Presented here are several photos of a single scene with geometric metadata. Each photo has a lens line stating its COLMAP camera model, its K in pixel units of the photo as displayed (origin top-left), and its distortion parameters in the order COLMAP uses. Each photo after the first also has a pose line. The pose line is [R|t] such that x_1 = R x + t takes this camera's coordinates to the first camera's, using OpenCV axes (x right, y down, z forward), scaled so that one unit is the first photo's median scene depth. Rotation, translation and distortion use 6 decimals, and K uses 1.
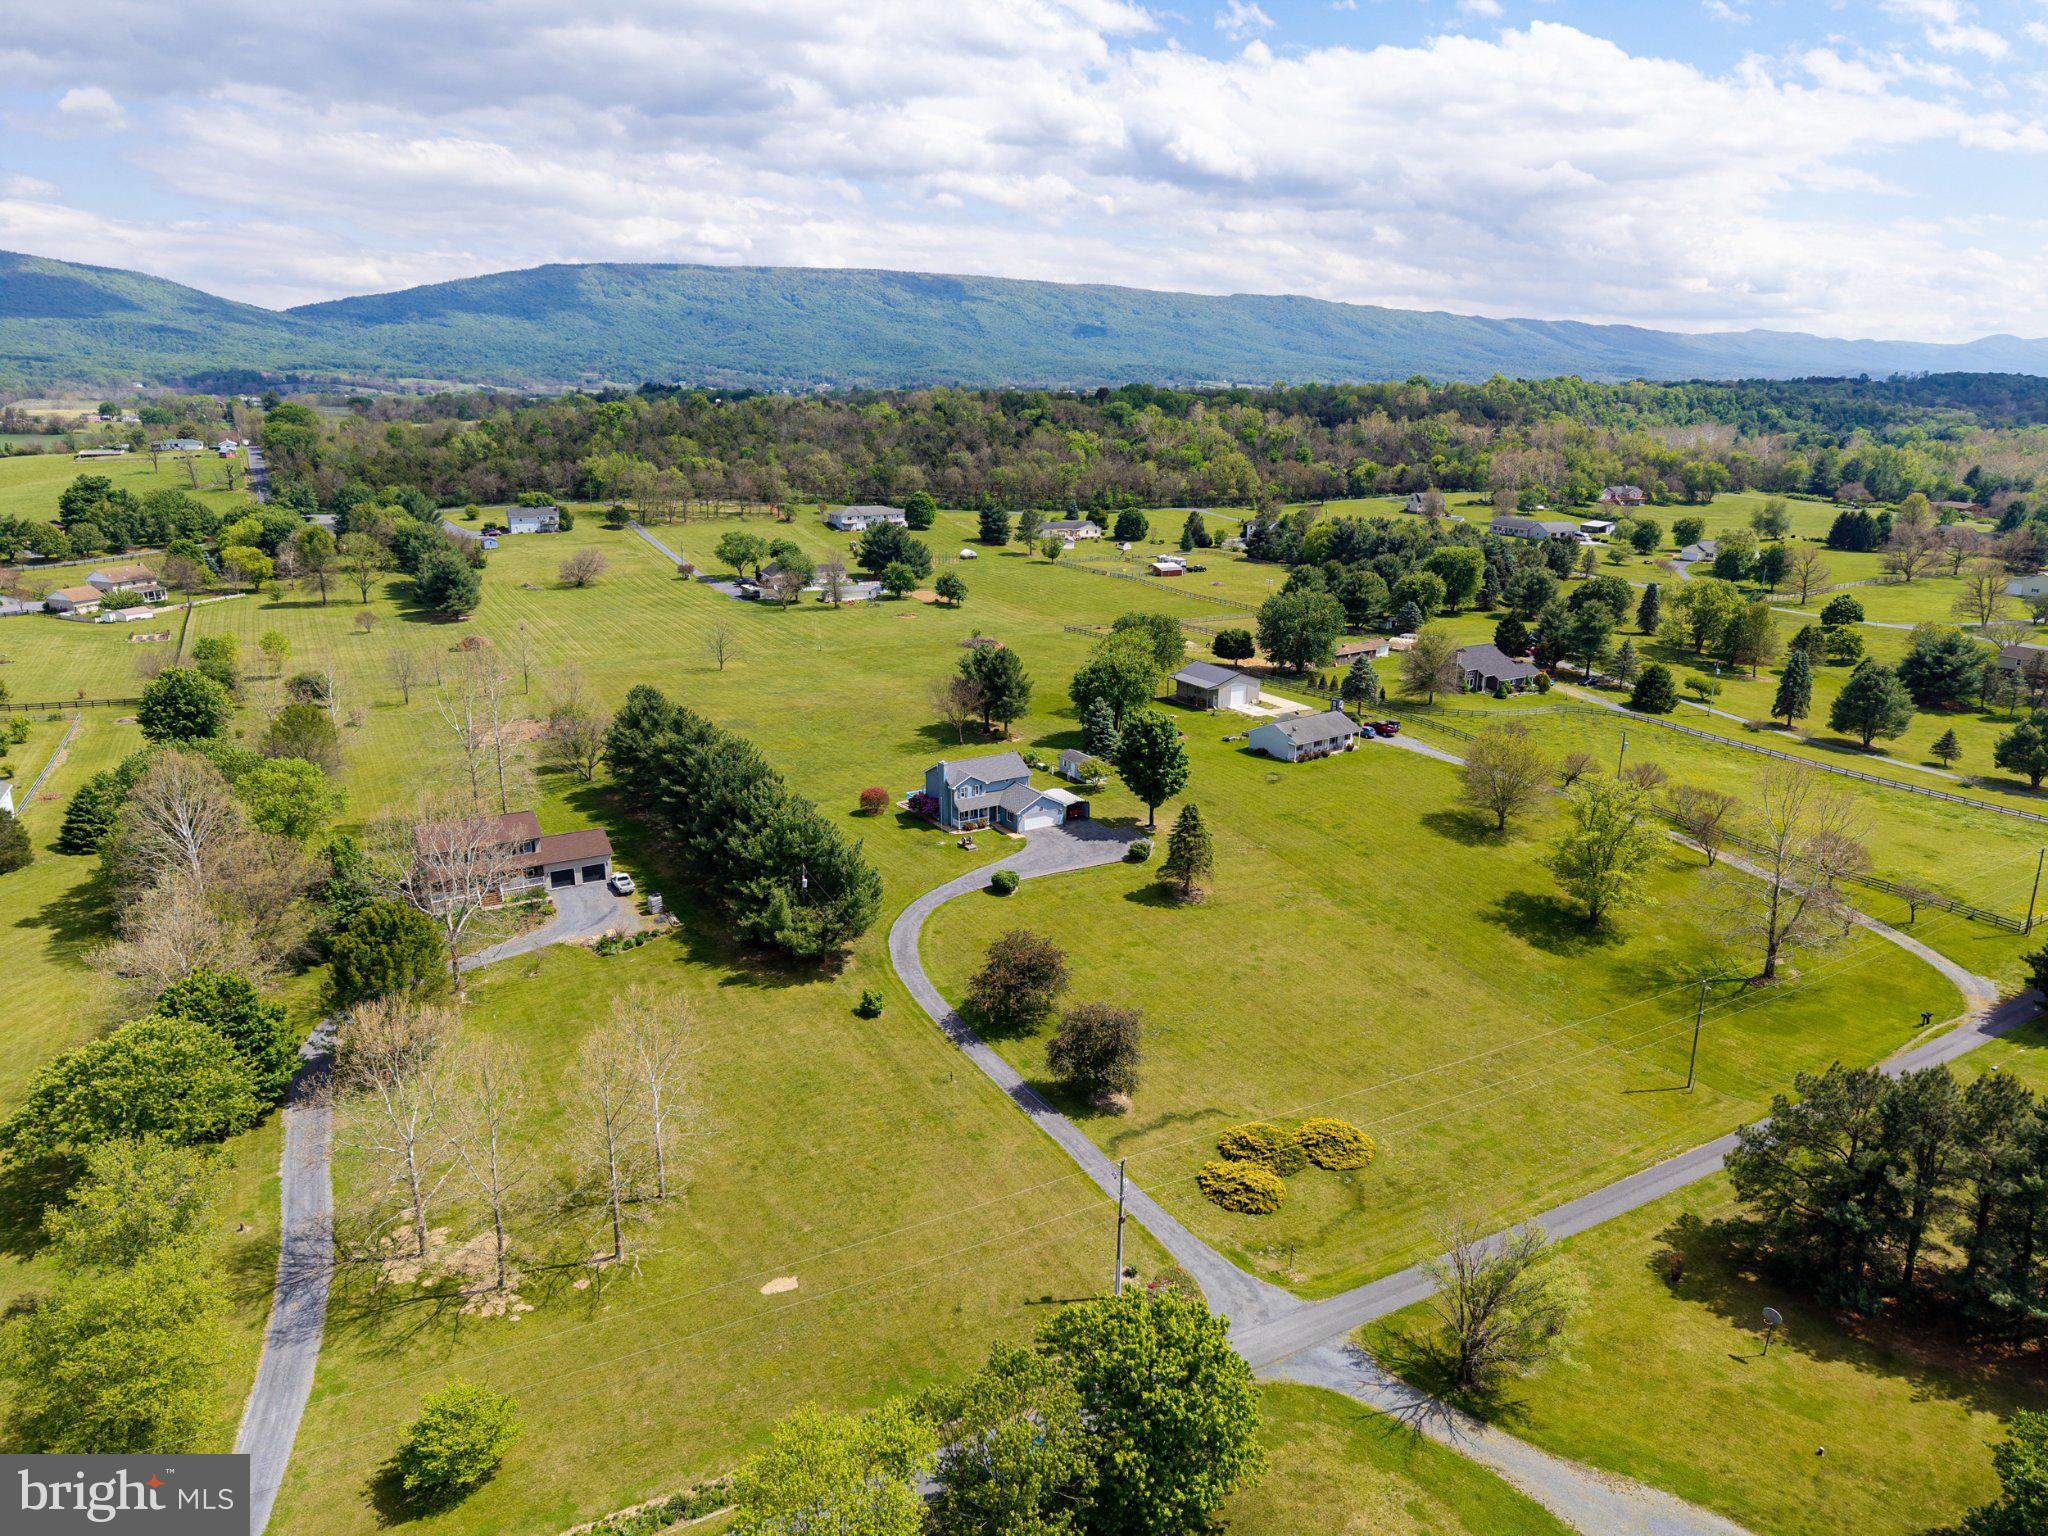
lens RADIAL K [[1381.4, 0, 1043.0], [0, 1381.4, 766.0], [0, 0, 1]] dist [0.035037, -0.045529]
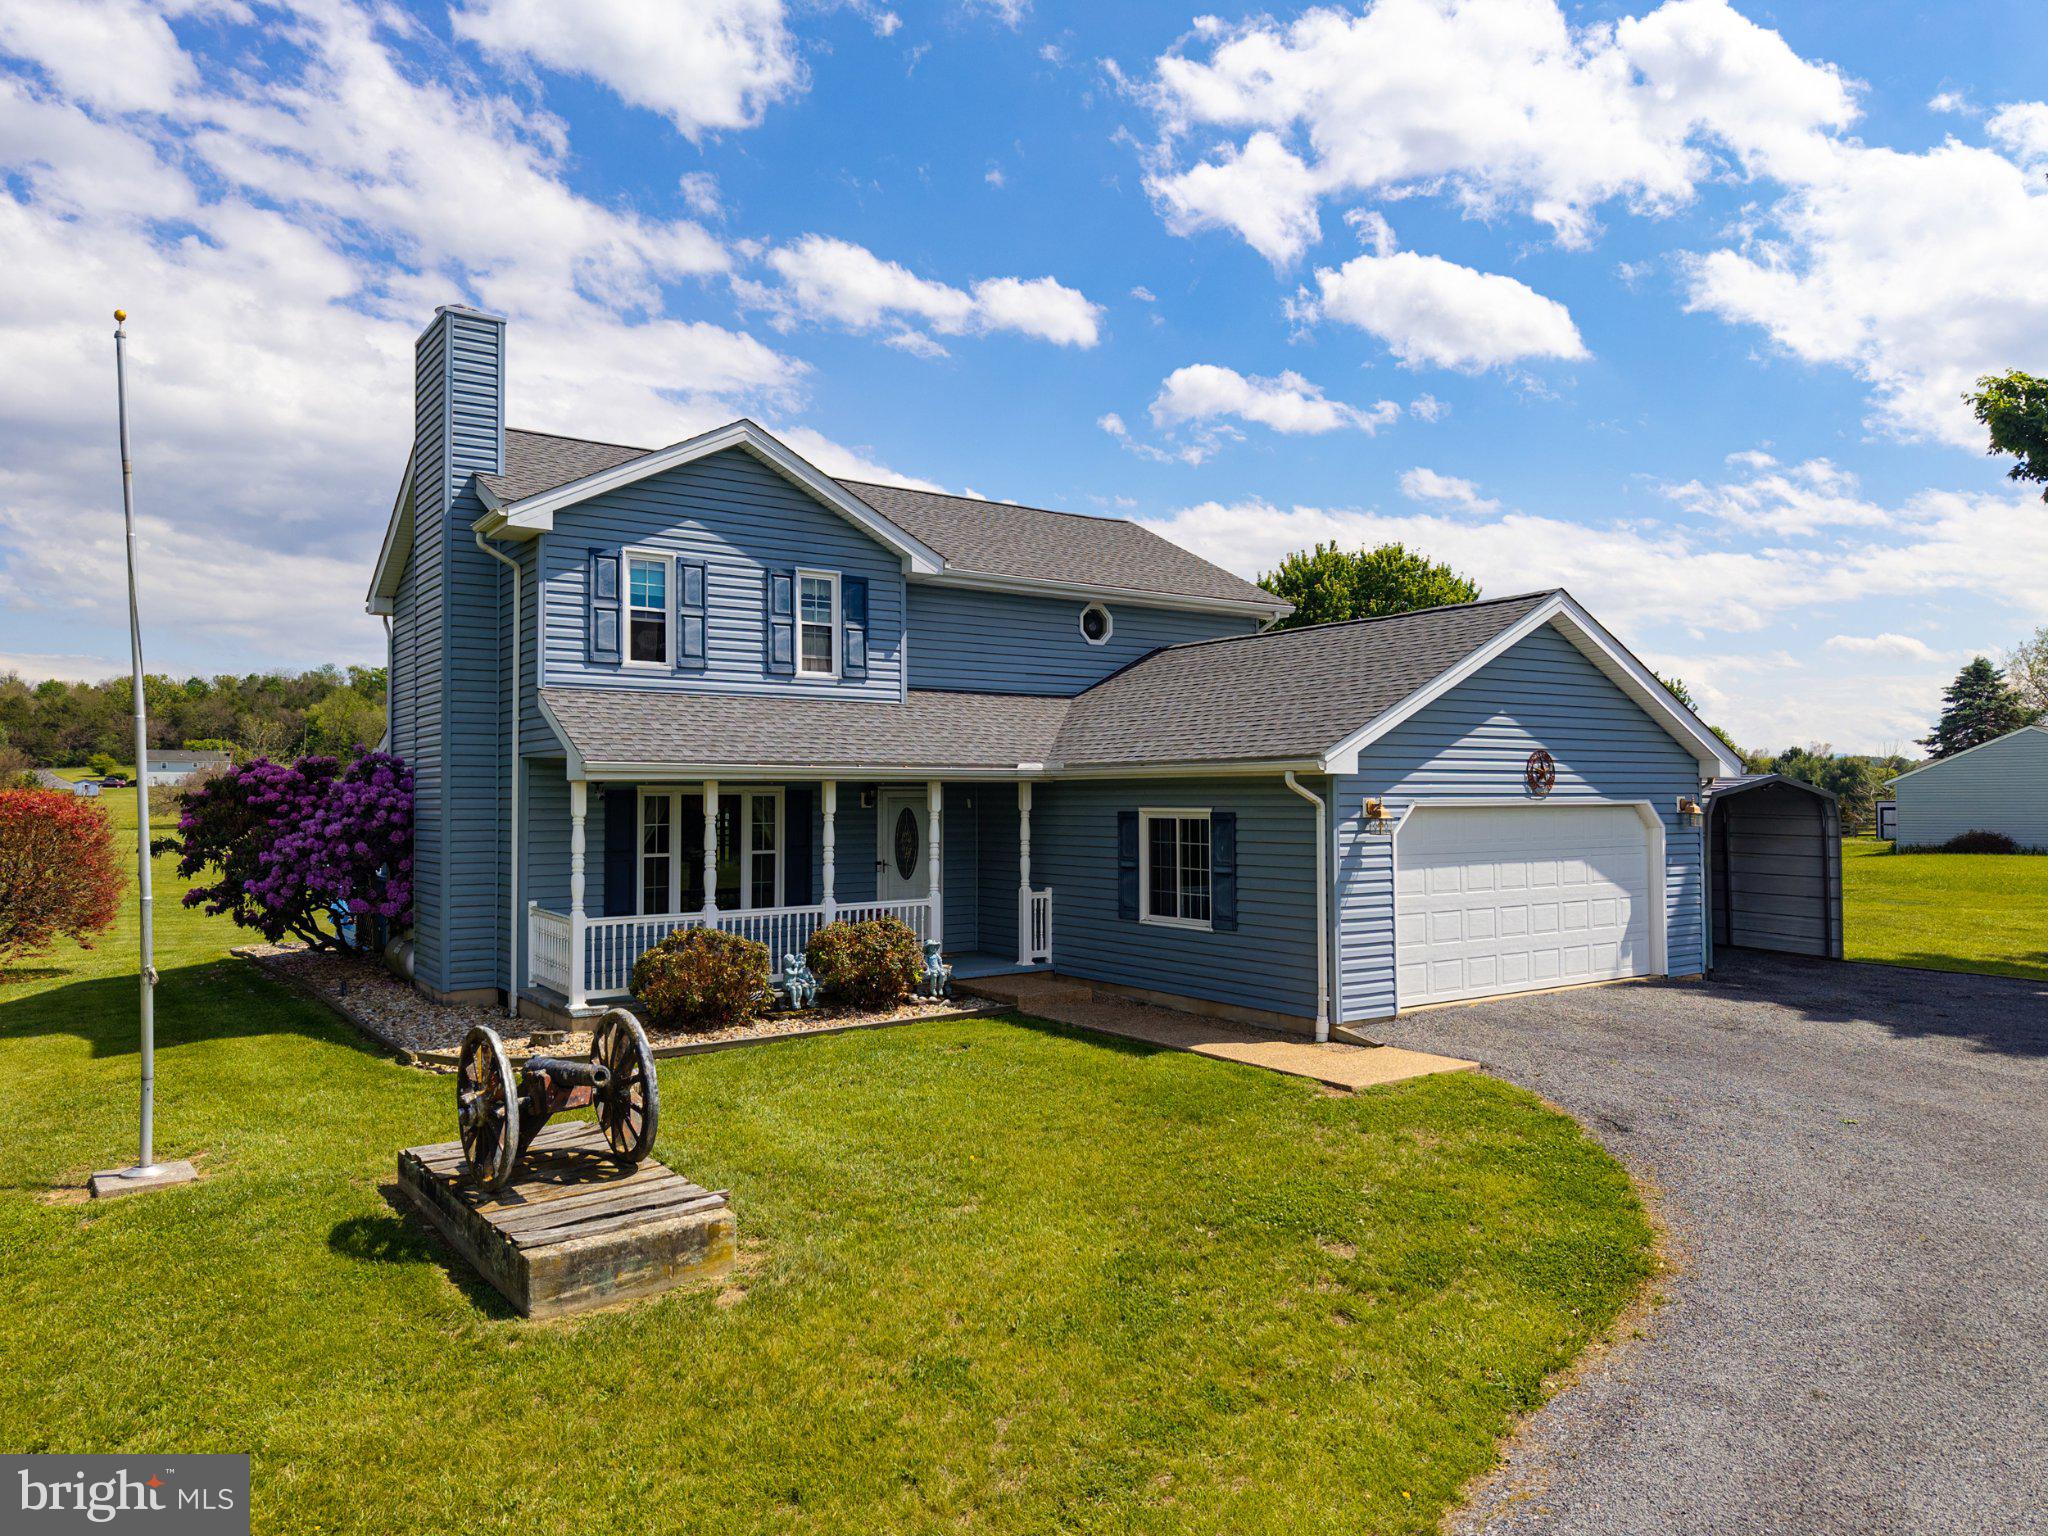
lens RADIAL K [[1381.4, 0, 1054.8], [0, 1381.4, 766.7], [0, 0, 1]] dist [0.035037, -0.045529]
pose [[0.997177, -0.007539, 0.074706, -0.021134], [0.029124, 0.955889, -0.292282, 0.030462], [-0.069208, 0.293632, 0.953410, 0.498677]]
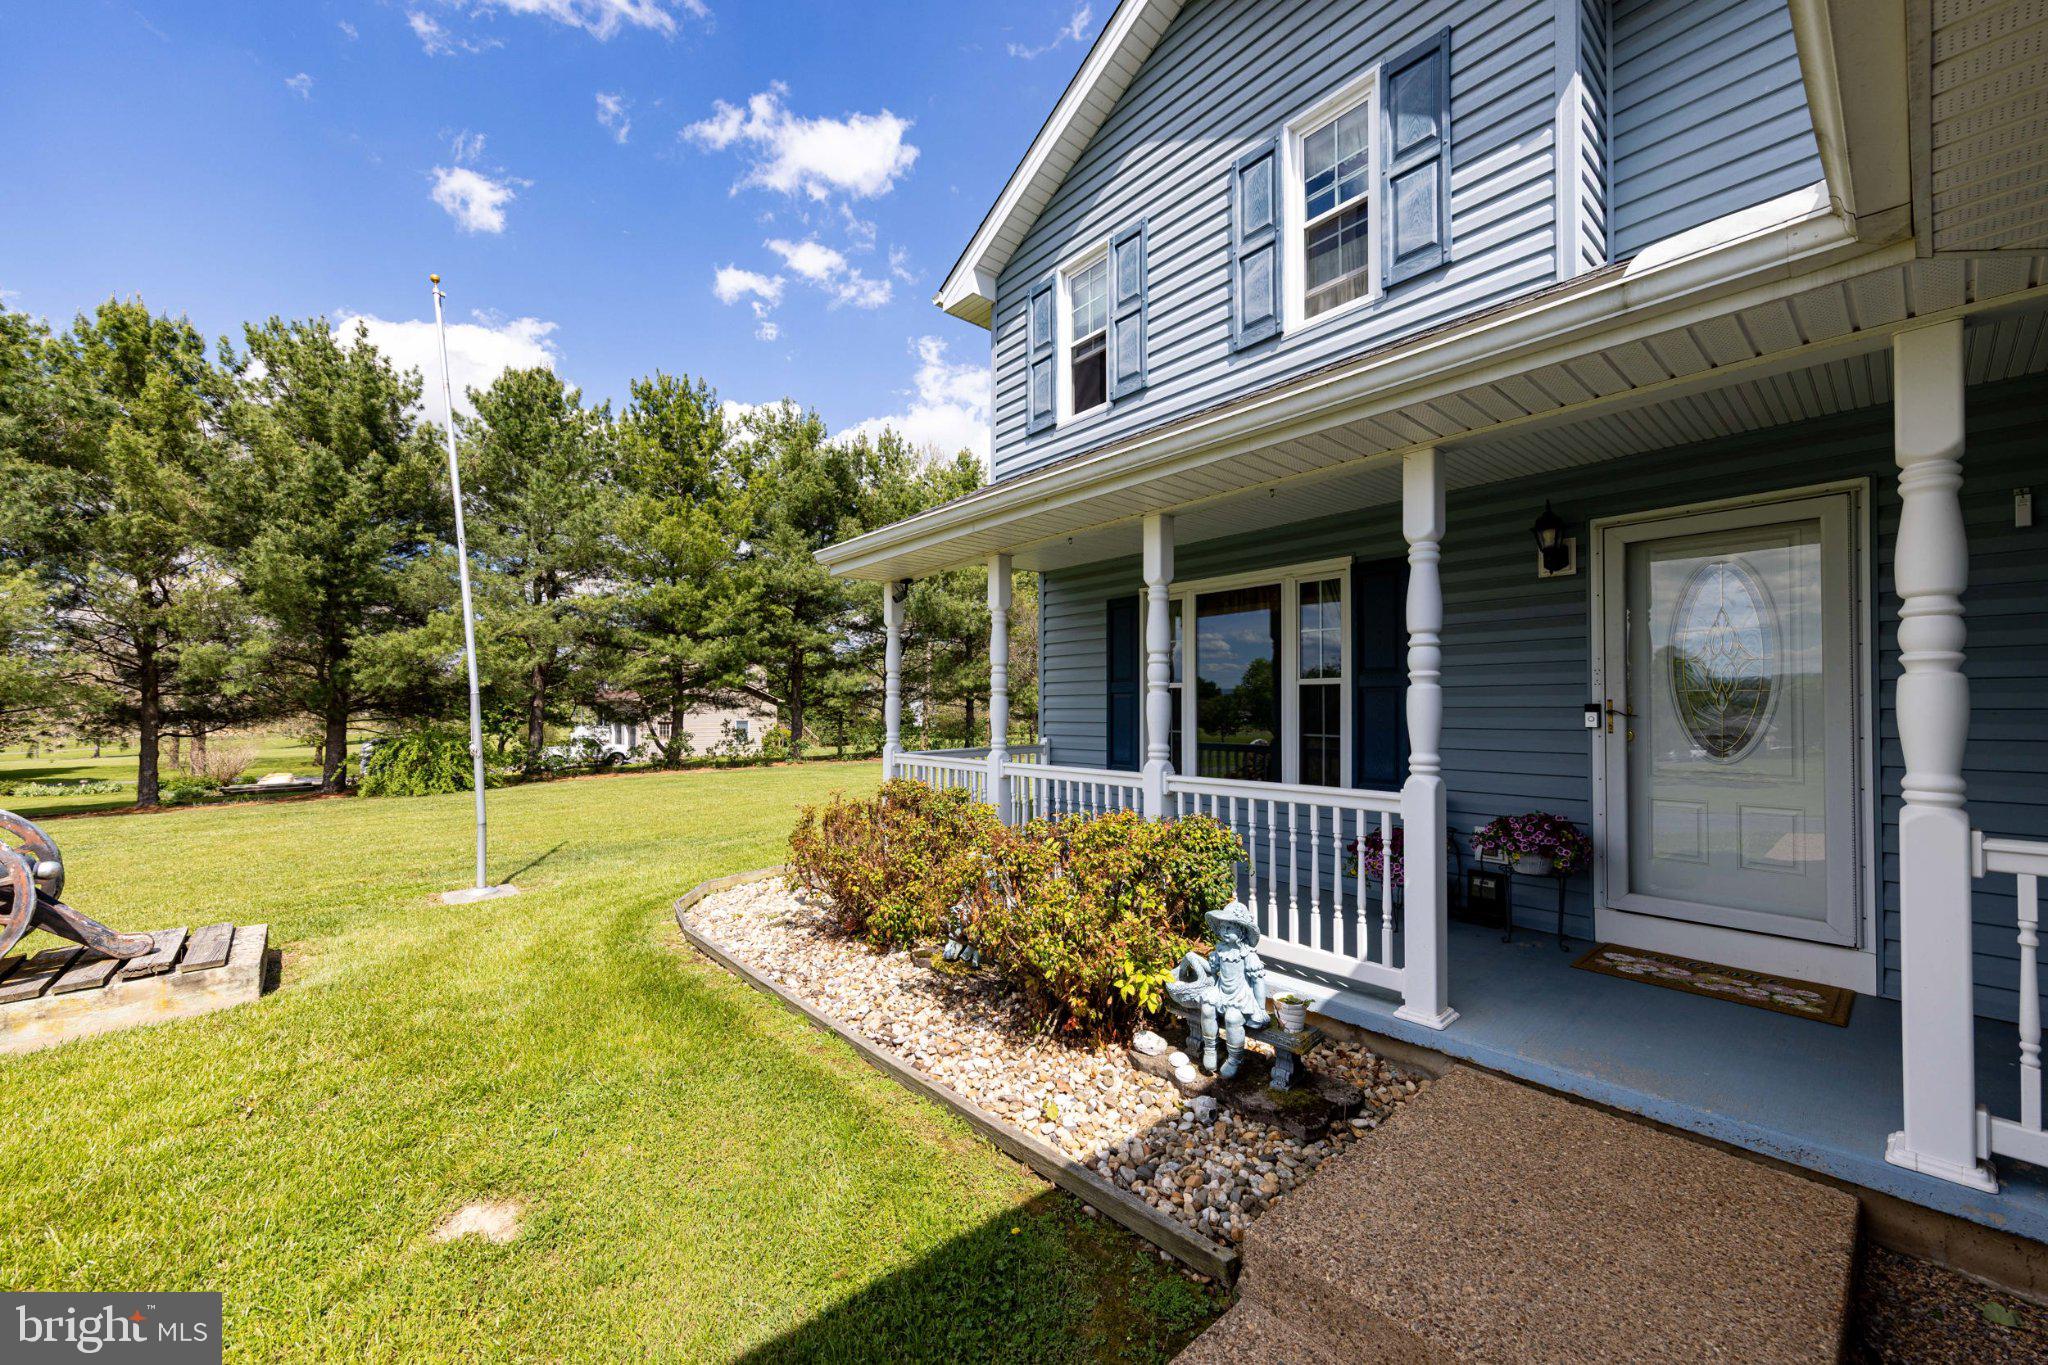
lens RADIAL K [[776.5, 0, 1017.5], [0, 776.5, 701.8], [0, 0, 1]] dist [-0.003240, -0.000102]
pose [[0.154182, -0.016498, -0.987905, -0.012918], [-0.267738, 0.961754, -0.057847, 0.020795], [0.951075, 0.273419, 0.143868, 0.542901]]
